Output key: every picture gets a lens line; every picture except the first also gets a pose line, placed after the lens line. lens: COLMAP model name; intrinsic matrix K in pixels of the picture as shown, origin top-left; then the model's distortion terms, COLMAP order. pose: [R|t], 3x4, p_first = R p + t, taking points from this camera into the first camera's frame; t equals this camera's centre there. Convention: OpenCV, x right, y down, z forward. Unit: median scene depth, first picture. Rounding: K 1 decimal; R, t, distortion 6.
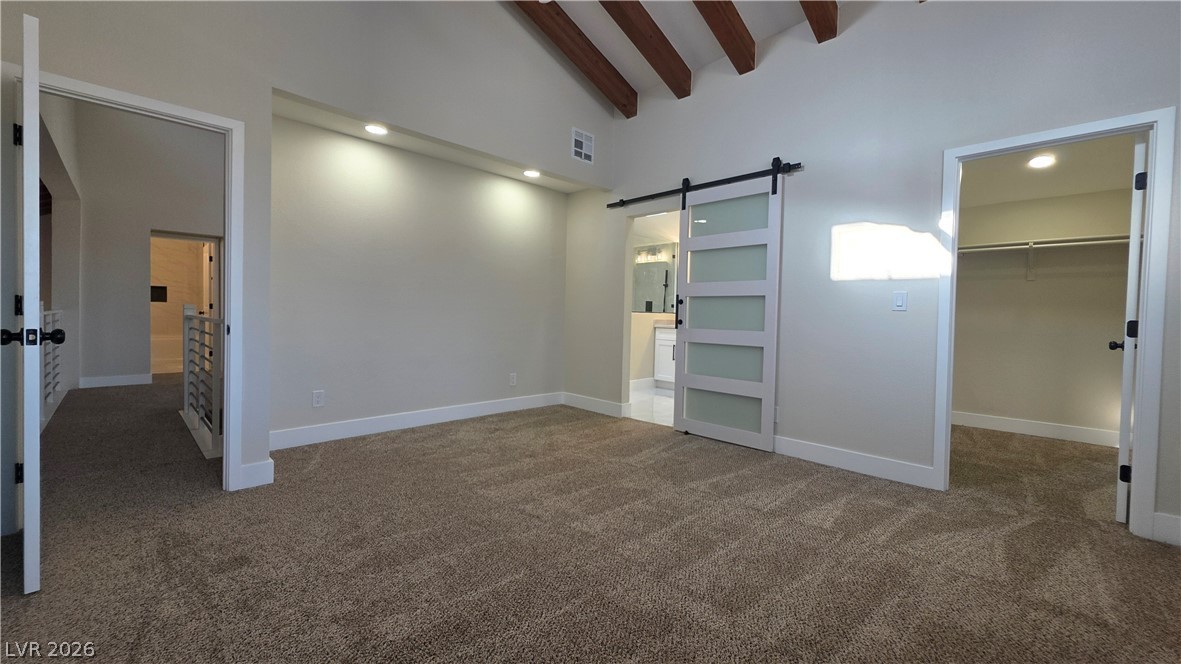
lens RADIAL K [[475.0, 0, 594.6], [0, 475.0, 323.7], [0, 0, 1]] dist [0.002072, 0.000292]
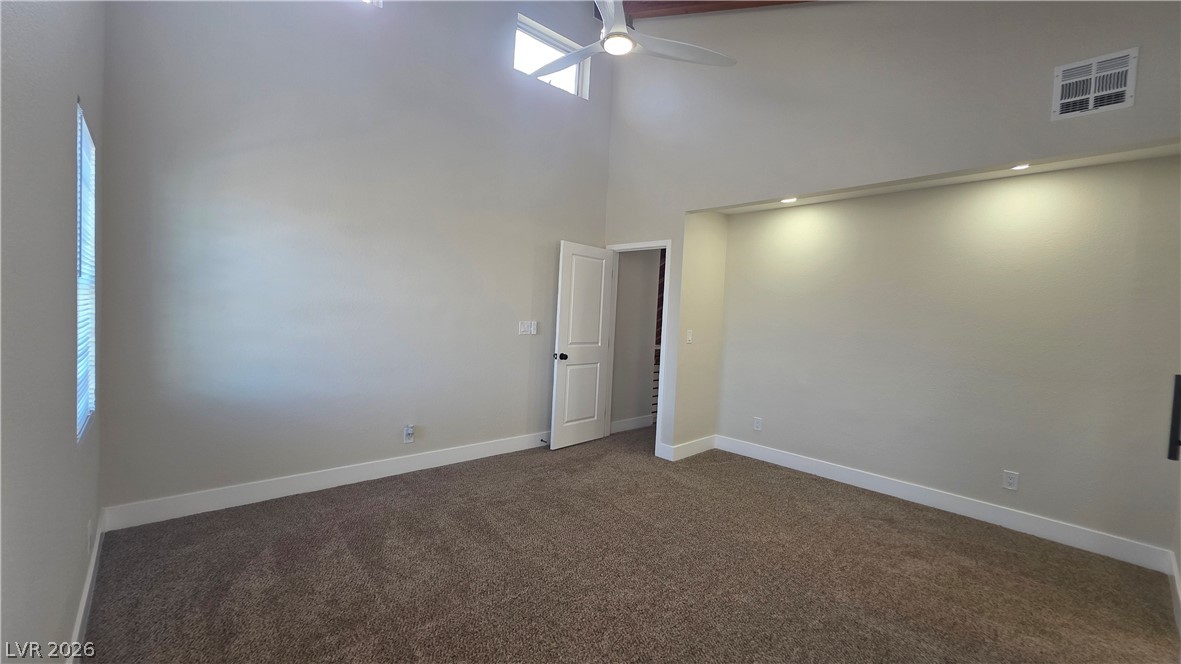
lens RADIAL K [[475.0, 0, 595.8], [0, 475.0, 331.6], [0, 0, 1]] dist [0.002072, 0.000292]
pose [[-0.036267, 0.017935, -0.999181, 0.552919], [-0.074166, 0.997033, 0.020588, -0.064765], [0.996586, 0.074852, -0.034829, 0.483665]]
